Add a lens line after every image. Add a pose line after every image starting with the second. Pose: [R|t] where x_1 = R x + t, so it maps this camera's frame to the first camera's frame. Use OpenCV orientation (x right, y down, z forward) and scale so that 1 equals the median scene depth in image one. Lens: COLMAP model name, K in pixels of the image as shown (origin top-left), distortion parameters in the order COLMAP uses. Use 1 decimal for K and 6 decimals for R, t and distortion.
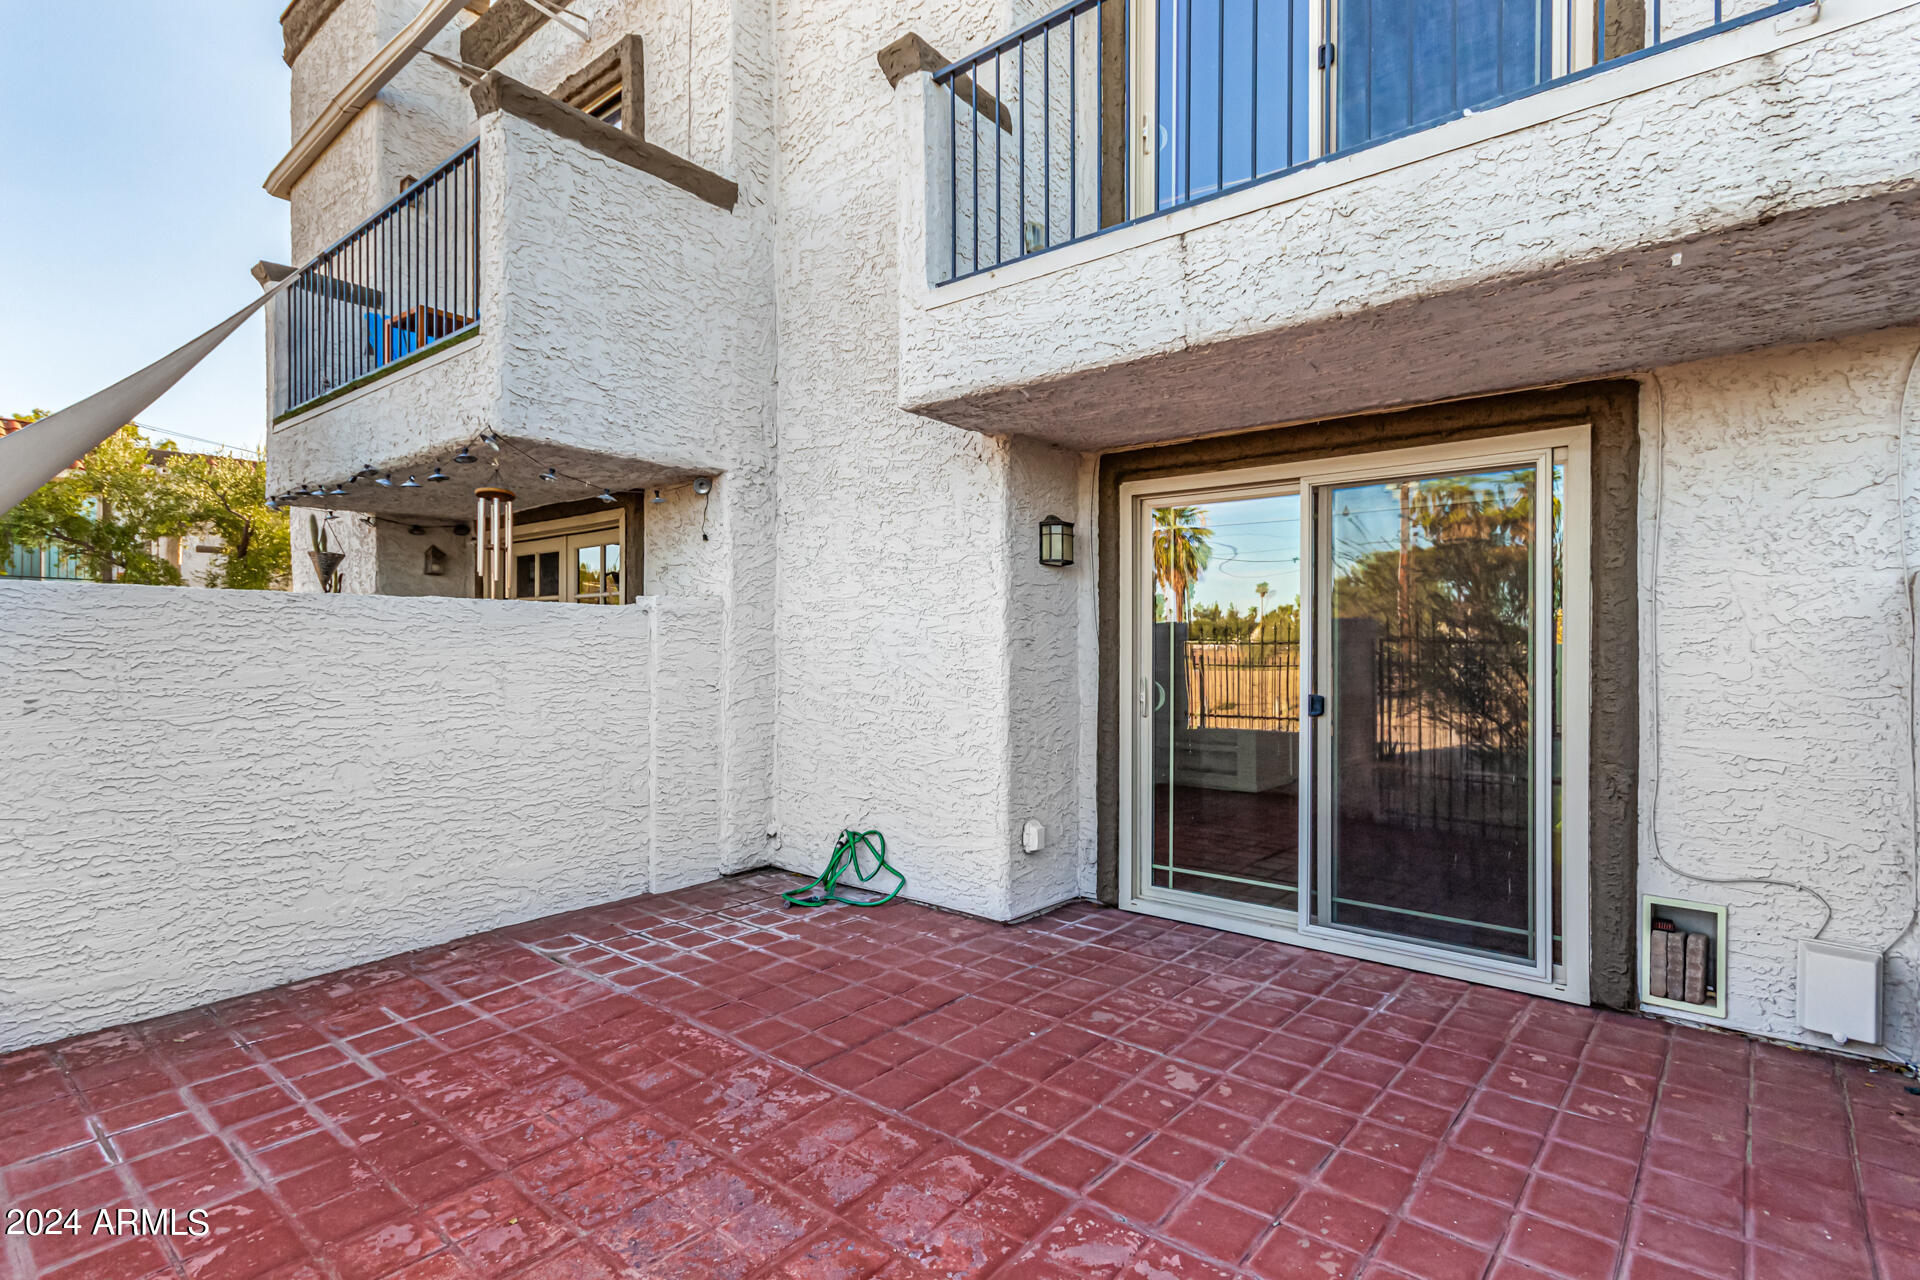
lens RADIAL K [[893.8, 0, 940.0], [0, 893.8, 638.7], [0, 0, 1]] dist [0.002571, 0.001777]
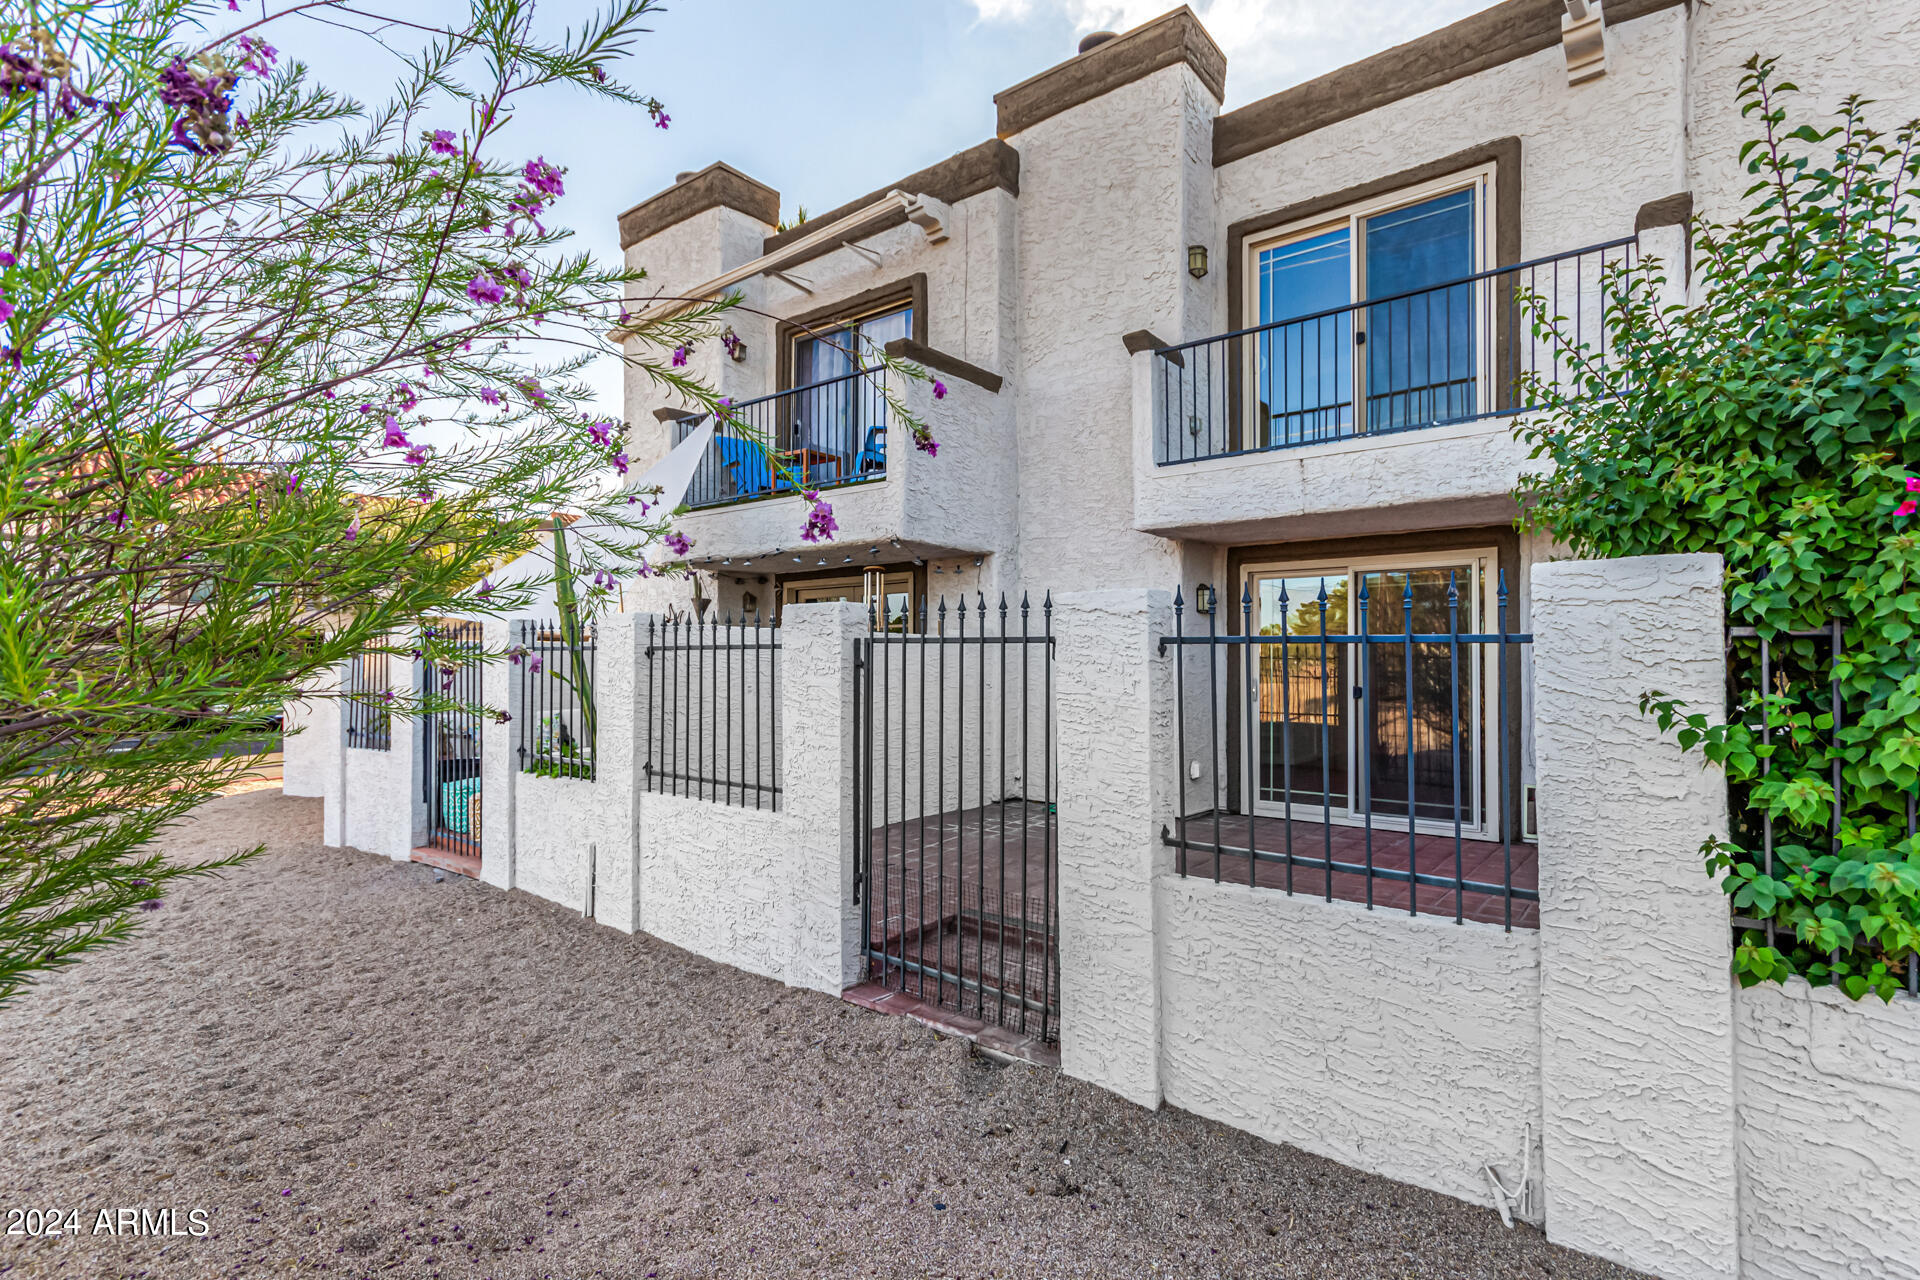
lens RADIAL K [[893.8, 0, 977.8], [0, 893.8, 645.0], [0, 0, 1]] dist [0.002571, 0.001777]
pose [[0.998817, 0.001795, 0.048594, -0.382665], [-0.000971, 0.999855, -0.016976, 0.009193], [-0.048618, 0.016909, 0.998674, -0.679335]]
